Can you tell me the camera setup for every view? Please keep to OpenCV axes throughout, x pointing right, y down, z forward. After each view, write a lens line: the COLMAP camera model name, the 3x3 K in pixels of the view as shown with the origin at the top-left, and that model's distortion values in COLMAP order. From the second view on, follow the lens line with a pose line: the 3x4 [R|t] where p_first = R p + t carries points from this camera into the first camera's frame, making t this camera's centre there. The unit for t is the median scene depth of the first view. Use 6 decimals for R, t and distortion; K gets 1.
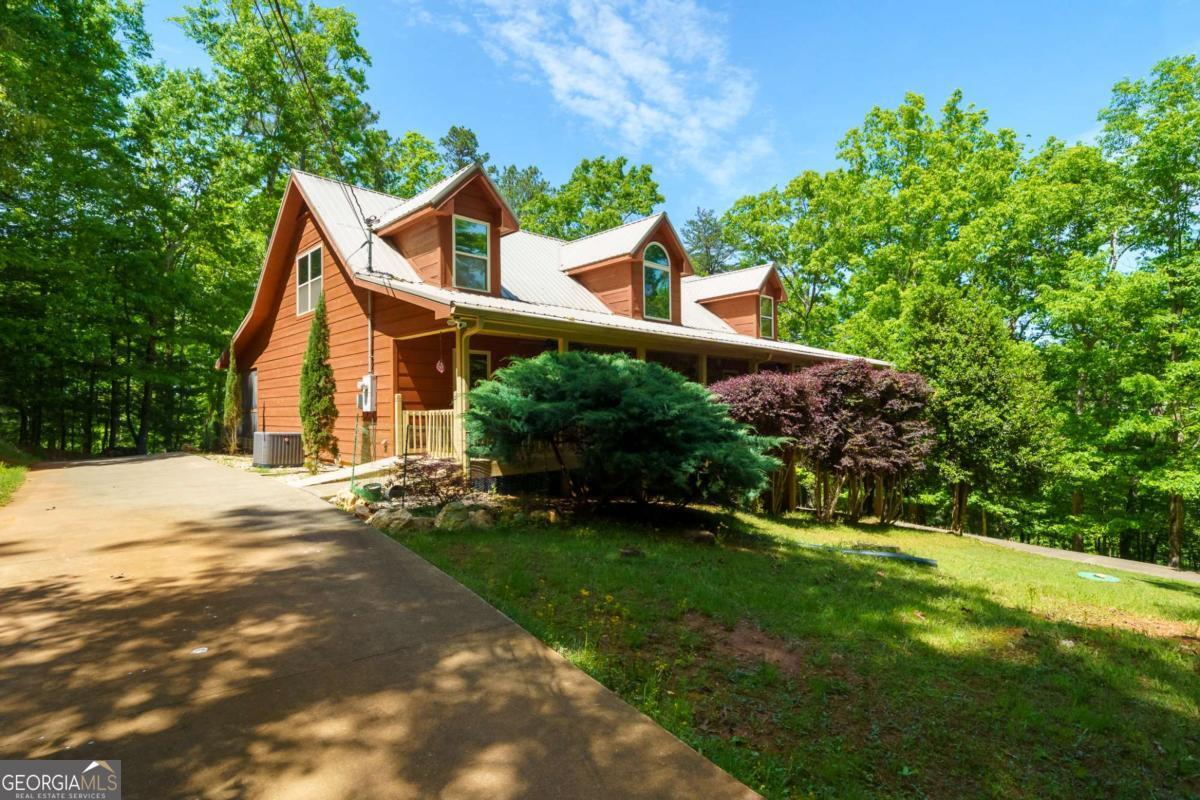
lens RADIAL K [[614.3, 0, 599.3], [0, 614.3, 419.3], [0, 0, 1]] dist [-0.018853, 0.000591]
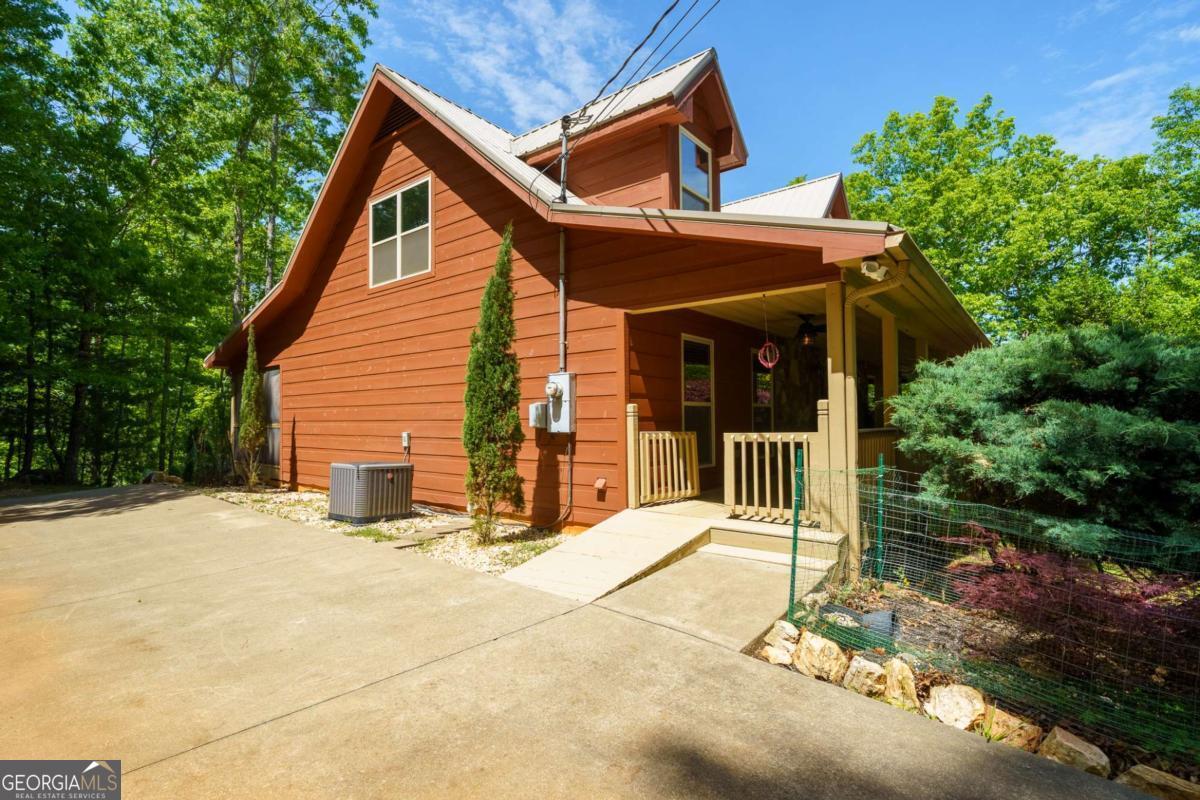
lens RADIAL K [[578.0, 0, 595.7], [0, 578.0, 409.3], [0, 0, 1]] dist [0.000976, -0.009479]
pose [[0.991731, 0.000554, 0.128333, -0.340946], [0.003094, 0.999597, -0.028232, -0.015671], [-0.128297, 0.028396, 0.991329, 0.347983]]
